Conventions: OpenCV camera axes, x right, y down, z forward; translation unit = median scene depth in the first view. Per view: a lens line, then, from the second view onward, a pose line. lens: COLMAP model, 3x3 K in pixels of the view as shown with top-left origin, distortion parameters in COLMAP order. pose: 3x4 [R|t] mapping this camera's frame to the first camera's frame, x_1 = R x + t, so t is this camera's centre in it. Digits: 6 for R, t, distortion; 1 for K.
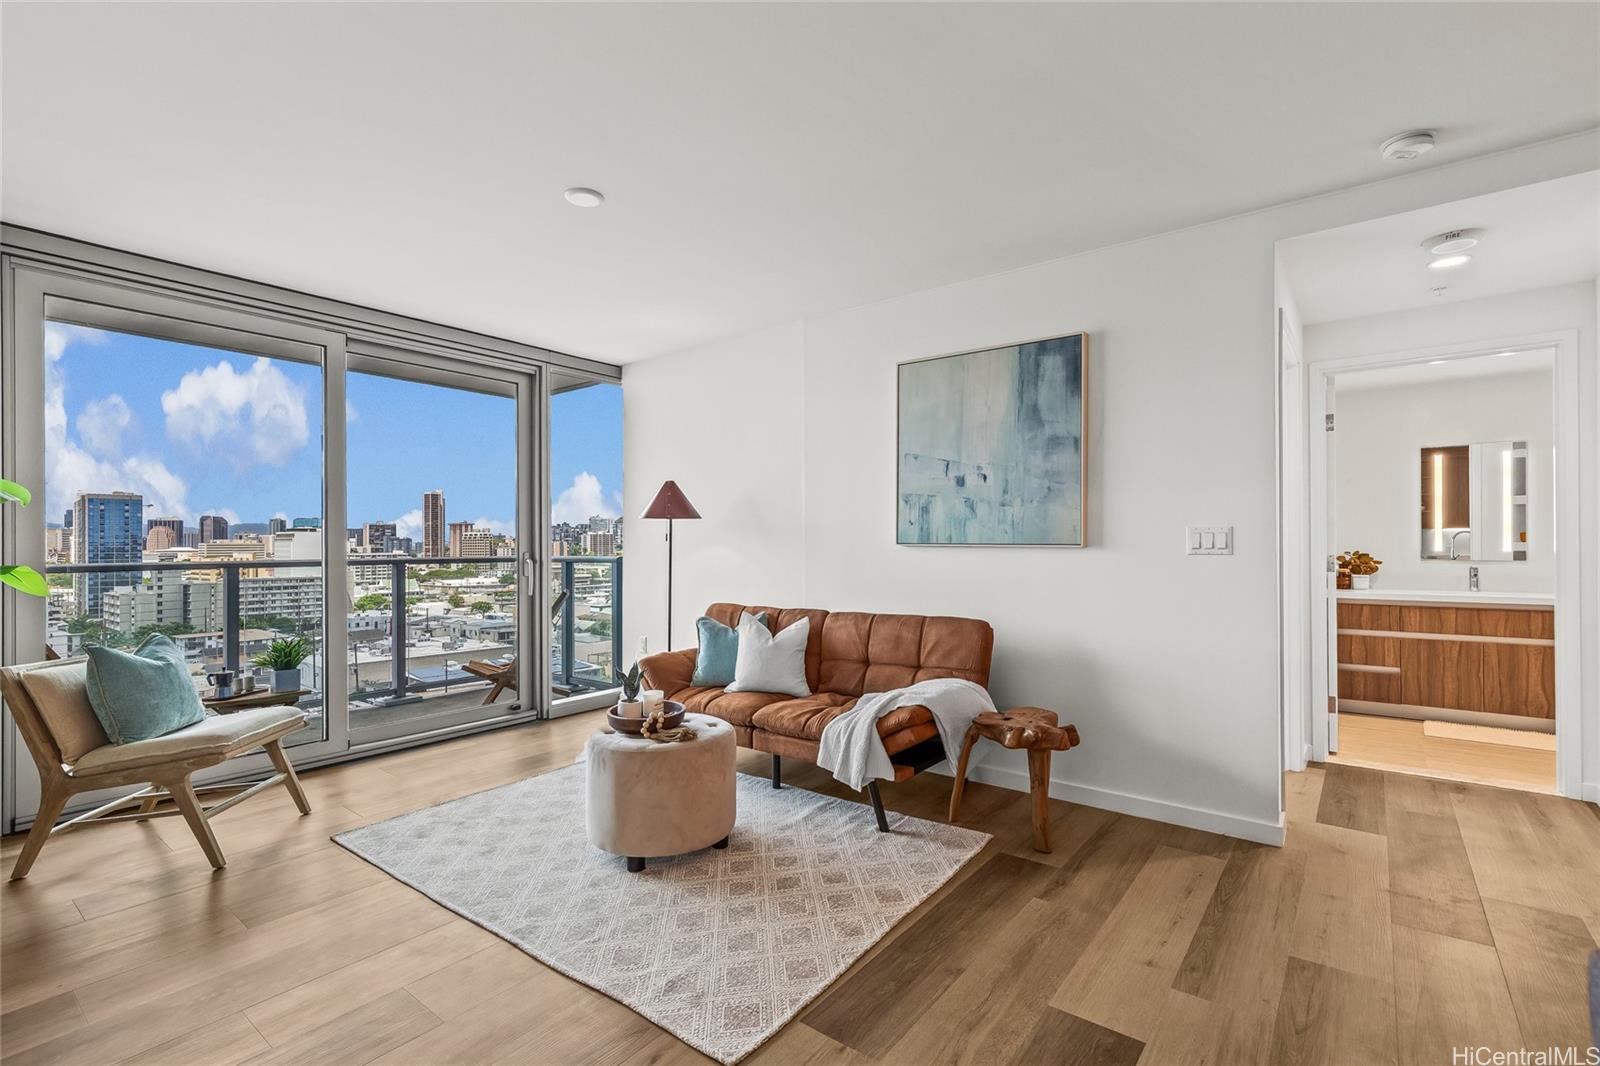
lens RADIAL K [[726.5, 0, 800.4], [0, 726.5, 545.4], [0, 0, 1]] dist [0.005346, 0.000817]
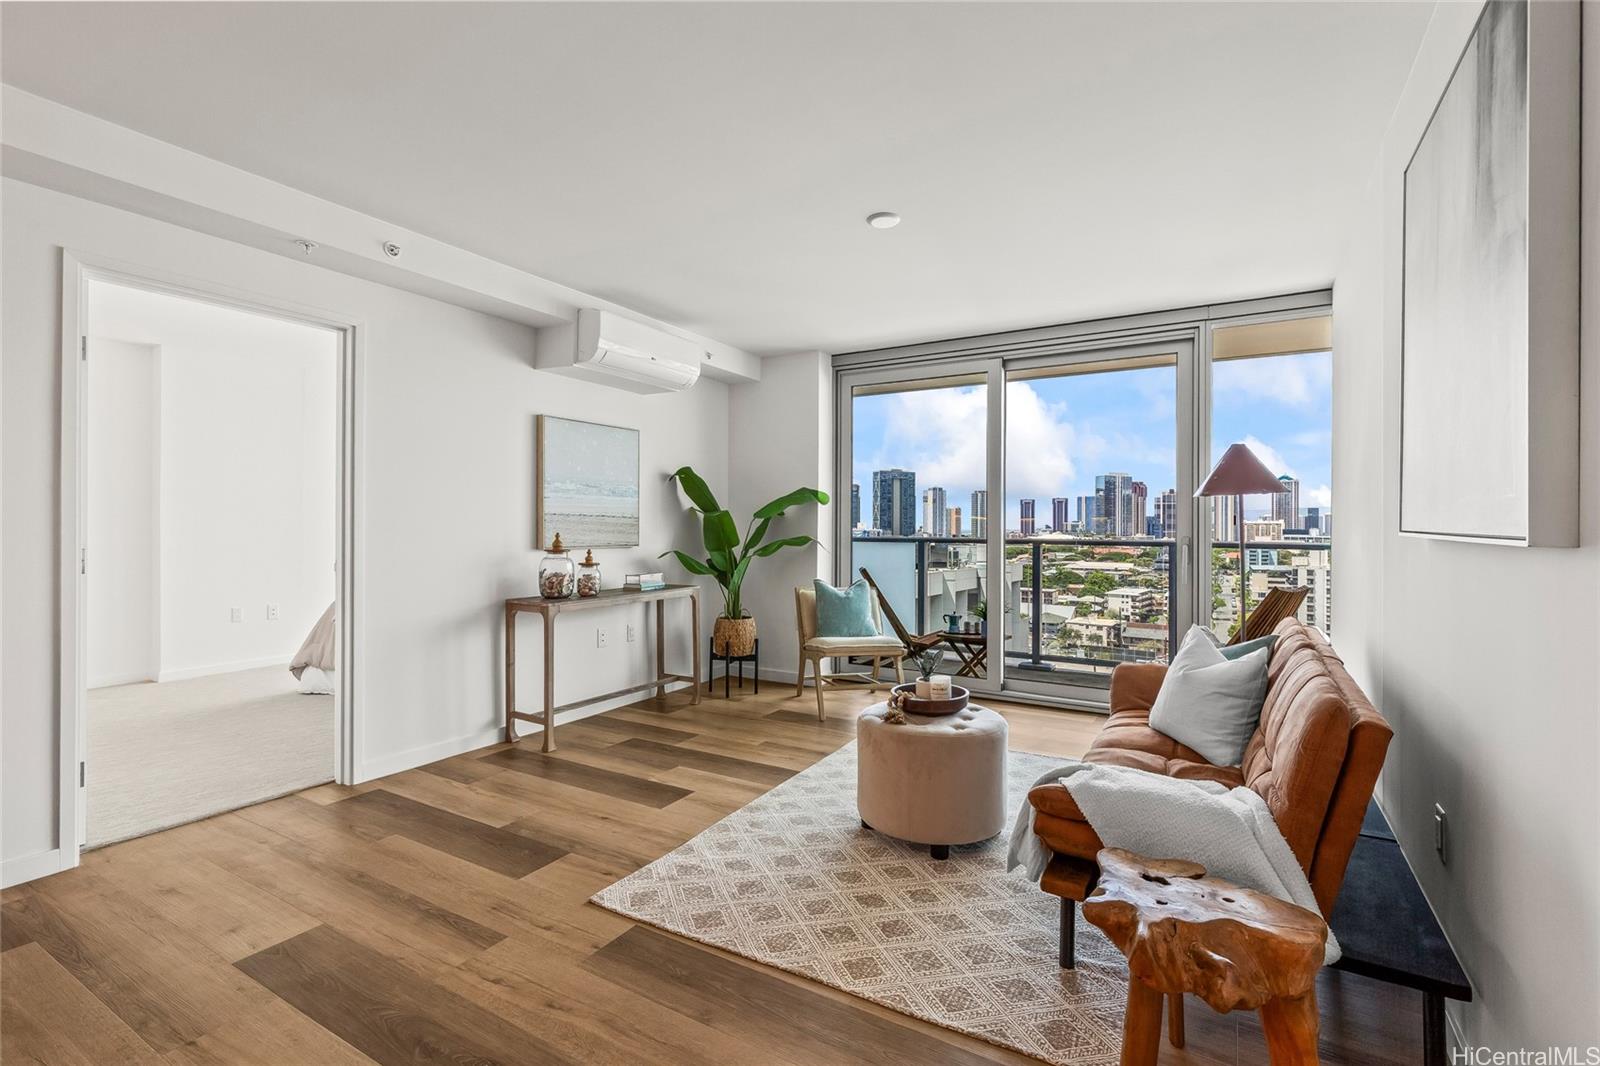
lens RADIAL K [[726.5, 0, 810.2], [0, 726.5, 518.6], [0, 0, 1]] dist [0.005346, 0.000817]
pose [[0.126503, -0.006426, -0.991945, 0.879713], [-0.007460, 0.999945, -0.007429, -0.004824], [0.991938, 0.008340, 0.126448, 0.809695]]
